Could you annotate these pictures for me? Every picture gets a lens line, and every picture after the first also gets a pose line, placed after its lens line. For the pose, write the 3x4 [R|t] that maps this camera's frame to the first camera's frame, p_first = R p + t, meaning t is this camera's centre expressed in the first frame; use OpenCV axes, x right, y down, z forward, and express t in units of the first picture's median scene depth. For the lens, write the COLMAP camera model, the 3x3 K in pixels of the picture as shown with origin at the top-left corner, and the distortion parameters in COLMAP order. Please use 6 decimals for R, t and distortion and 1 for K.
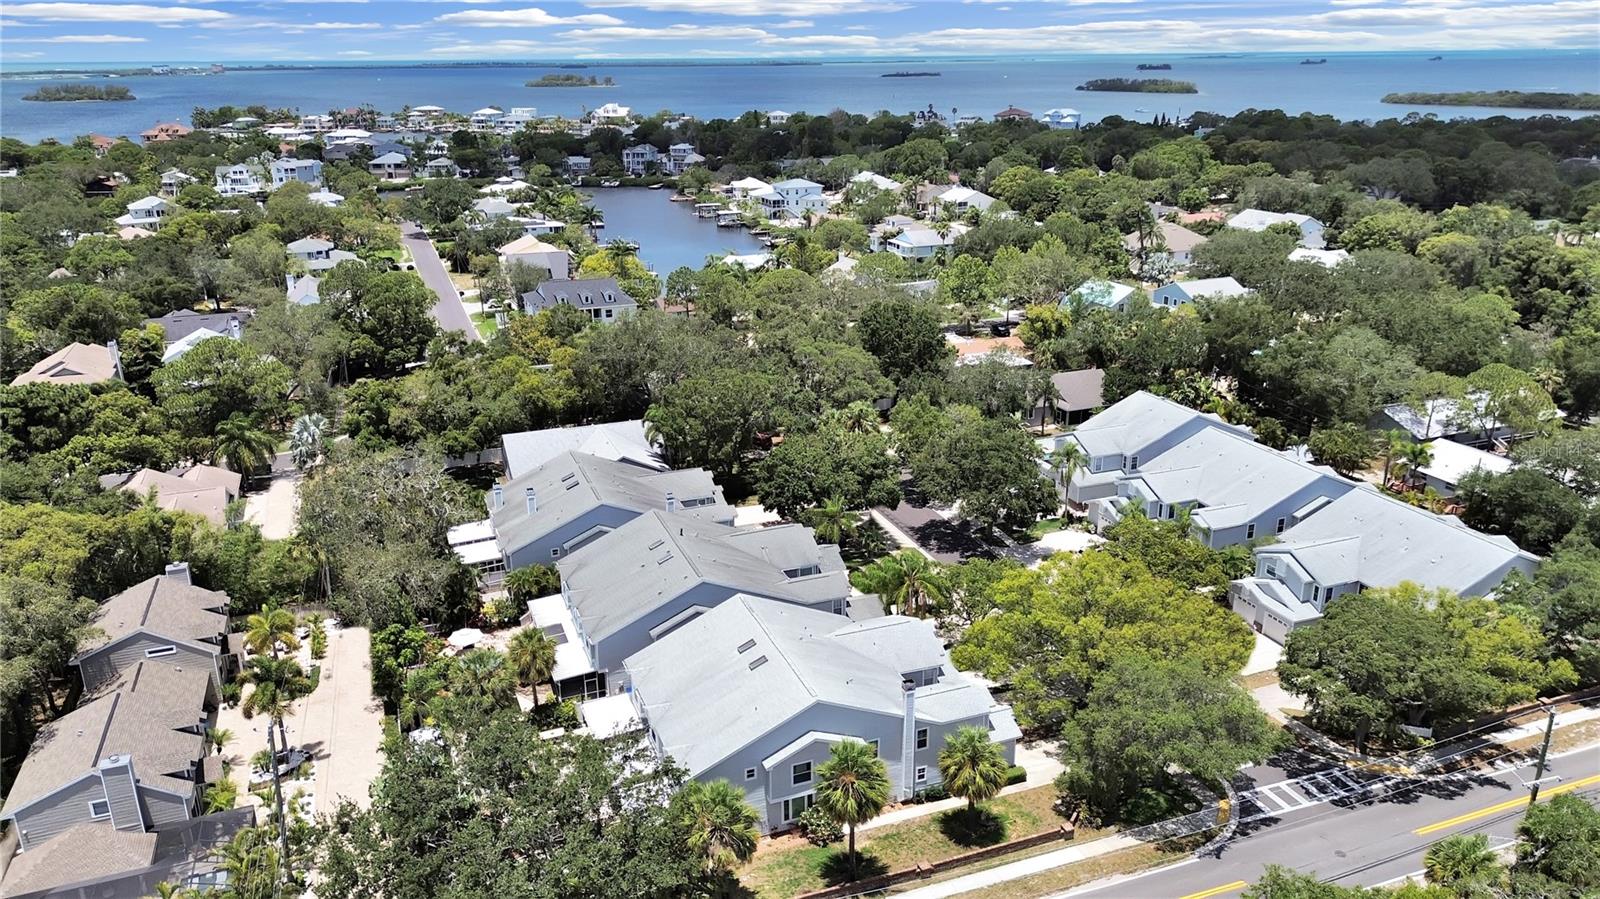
lens RADIAL K [[1131.1, 0, 800.0], [0, 1131.1, 449.5], [0, 0, 1]] dist [0.077014, -0.080228]
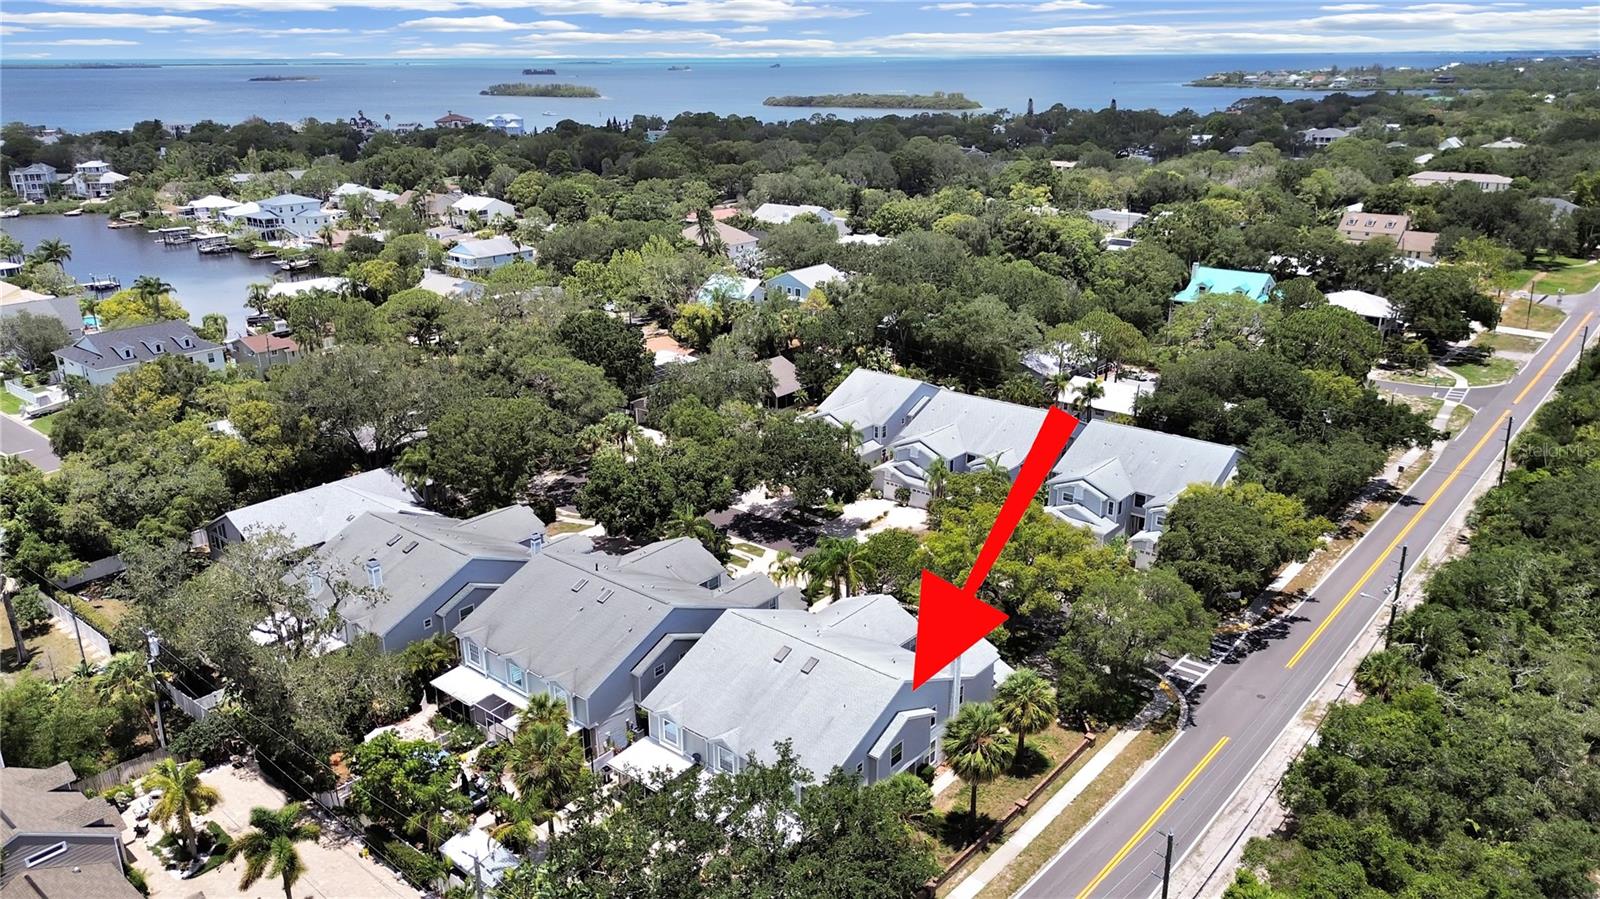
lens RADIAL K [[1108.7, 0, 801.9], [0, 1108.7, 480.9], [0, 0, 1]] dist [0.081817, -0.079870]
pose [[0.876323, -0.170833, 0.450415, -0.257935], [0.158869, 0.985186, 0.064565, -0.022295], [-0.454773, 0.014977, 0.890482, 0.067058]]
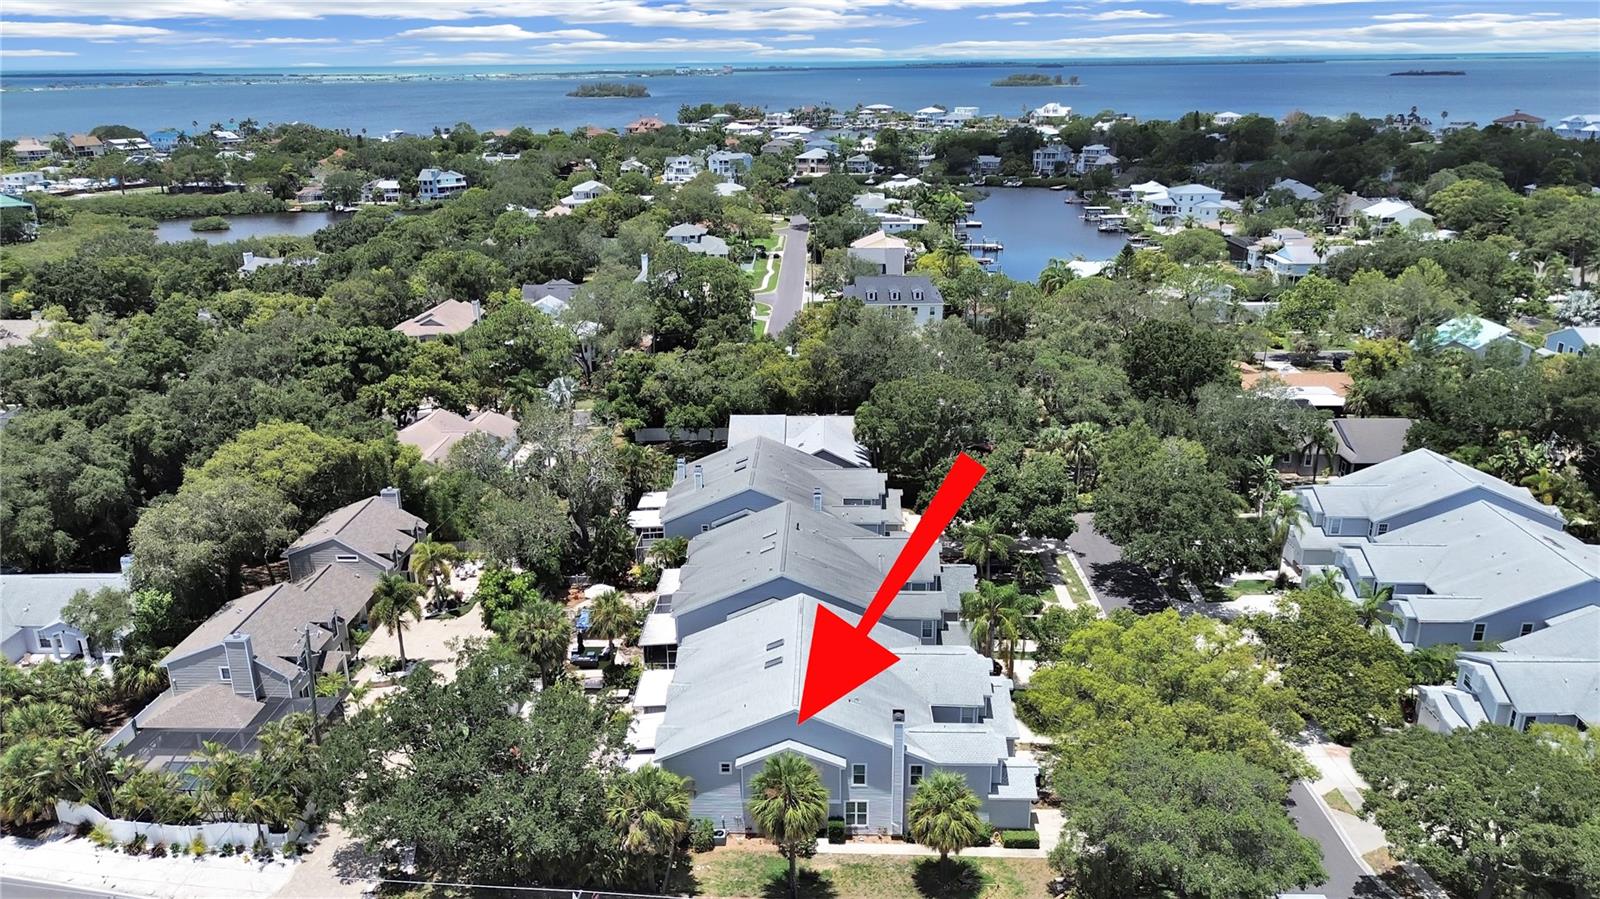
lens RADIAL K [[1137.8, 0, 794.5], [0, 1137.8, 419.4], [0, 0, 1]] dist [0.075089, -0.083454]
pose [[0.923926, 0.115223, -0.364807, 0.180282], [-0.124176, 0.992260, -0.001091, -0.014722], [0.361858, 0.046308, 0.931082, 0.031276]]
